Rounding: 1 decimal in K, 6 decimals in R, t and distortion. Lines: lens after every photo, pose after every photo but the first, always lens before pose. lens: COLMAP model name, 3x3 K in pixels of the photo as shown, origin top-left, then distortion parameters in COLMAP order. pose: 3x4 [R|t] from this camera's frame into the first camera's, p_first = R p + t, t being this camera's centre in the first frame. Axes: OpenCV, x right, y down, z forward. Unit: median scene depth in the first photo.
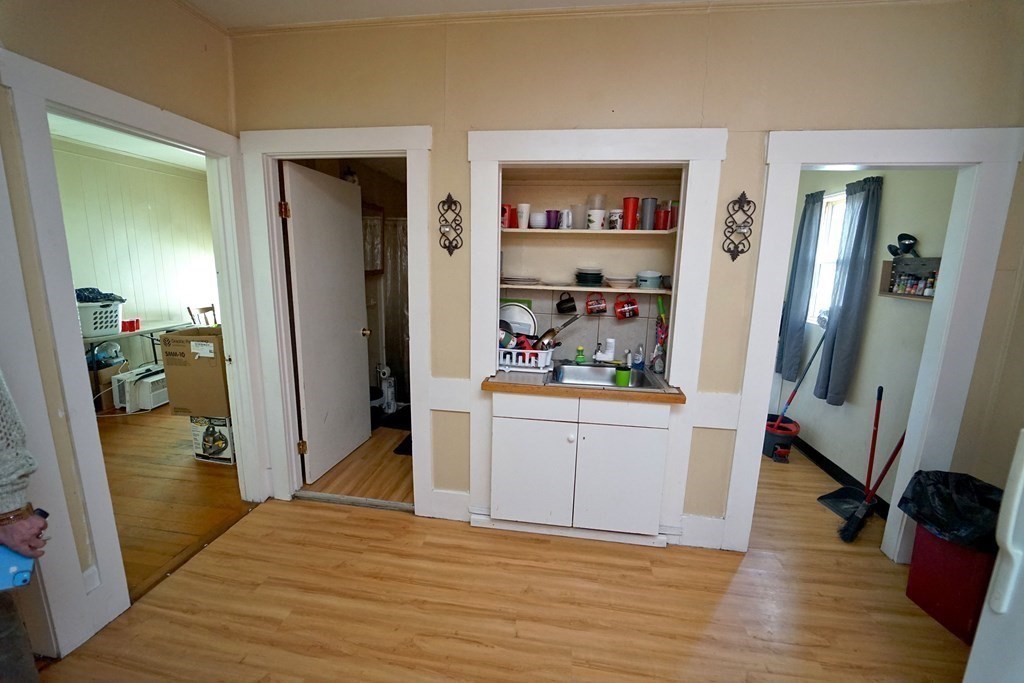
lens RADIAL K [[419.2, 0, 508.1], [0, 419.2, 340.5], [0, 0, 1]] dist [-0.017591, -0.000479]
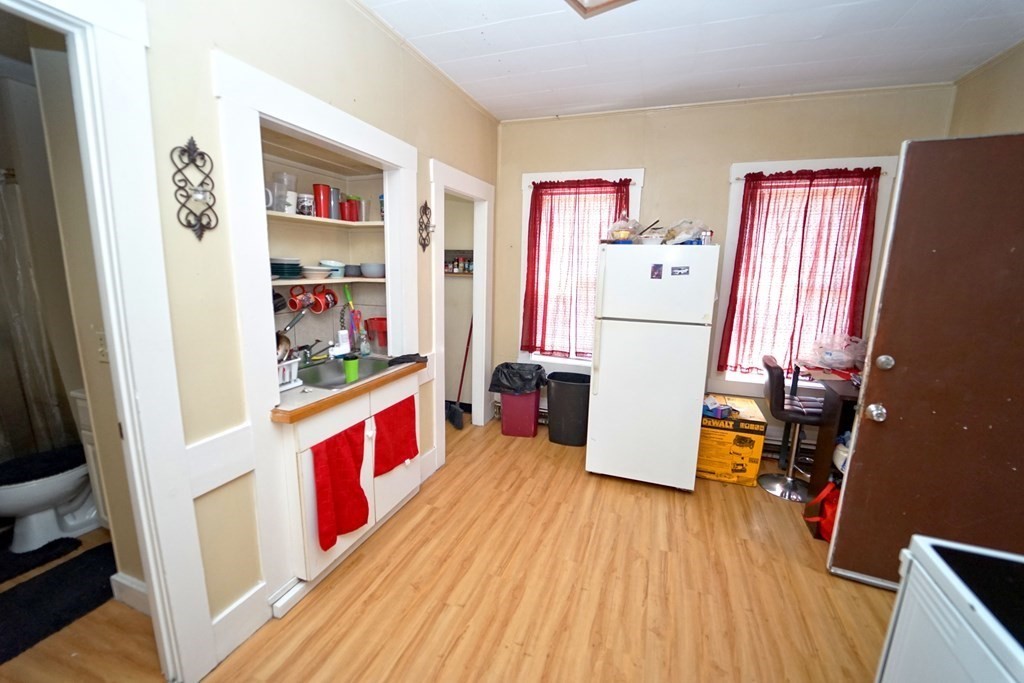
lens RADIAL K [[419.2, 0, 508.3], [0, 419.2, 341.2], [0, 0, 1]] dist [-0.017591, -0.000479]
pose [[0.201522, -0.196775, 0.959515, -0.677899], [0.161754, 0.972848, 0.165537, -0.087037], [-0.966035, 0.121846, 0.227880, 0.448360]]
